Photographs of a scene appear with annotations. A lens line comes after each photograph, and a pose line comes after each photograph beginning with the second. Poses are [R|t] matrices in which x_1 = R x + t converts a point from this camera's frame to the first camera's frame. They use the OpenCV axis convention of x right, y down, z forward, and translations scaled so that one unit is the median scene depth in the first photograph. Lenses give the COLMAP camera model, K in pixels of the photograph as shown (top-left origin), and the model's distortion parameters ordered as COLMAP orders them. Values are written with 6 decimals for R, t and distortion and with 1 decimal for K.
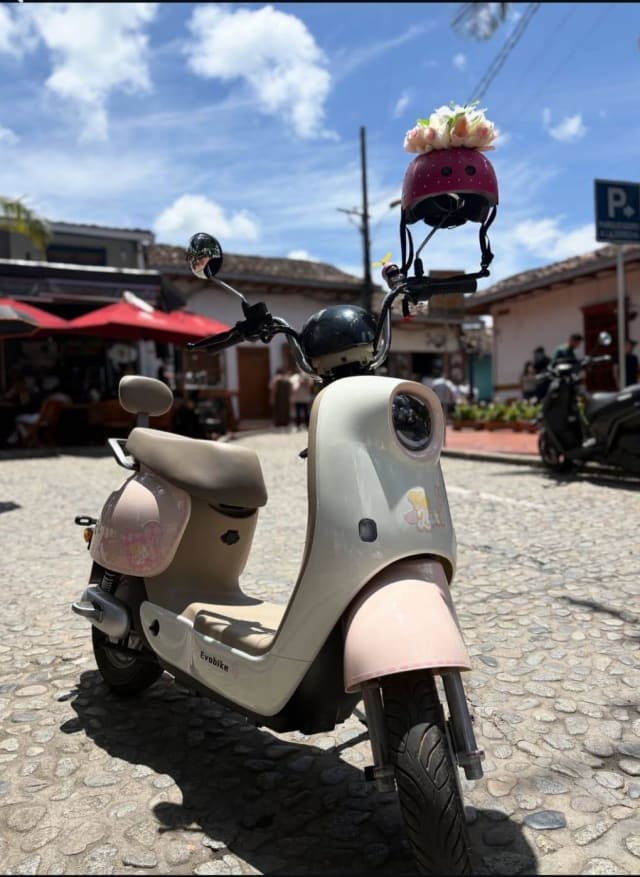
lens RADIAL K [[653.9, 0, 305.1], [0, 653.9, 452.0], [0, 0, 1]] dist [0.002273, -0.001721]
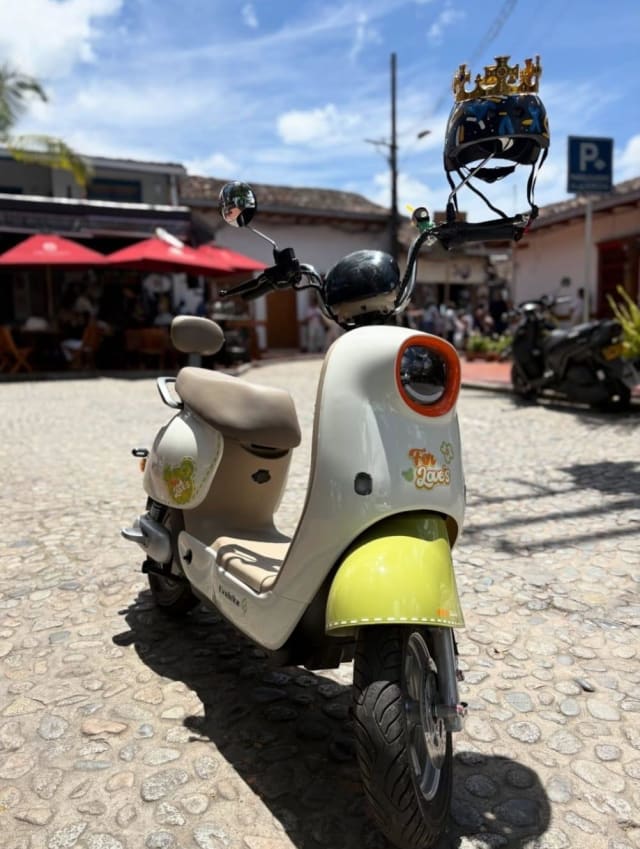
lens RADIAL K [[706.7, 0, 302.9], [0, 706.7, 448.1], [0, 0, 1]] dist [0.006414, -0.024594]
pose [[0.996701, 0.025827, -0.076938, 0.057849], [-0.018729, 0.995620, 0.091595, 0.005977], [0.078966, -0.089852, 0.992820, -0.158925]]
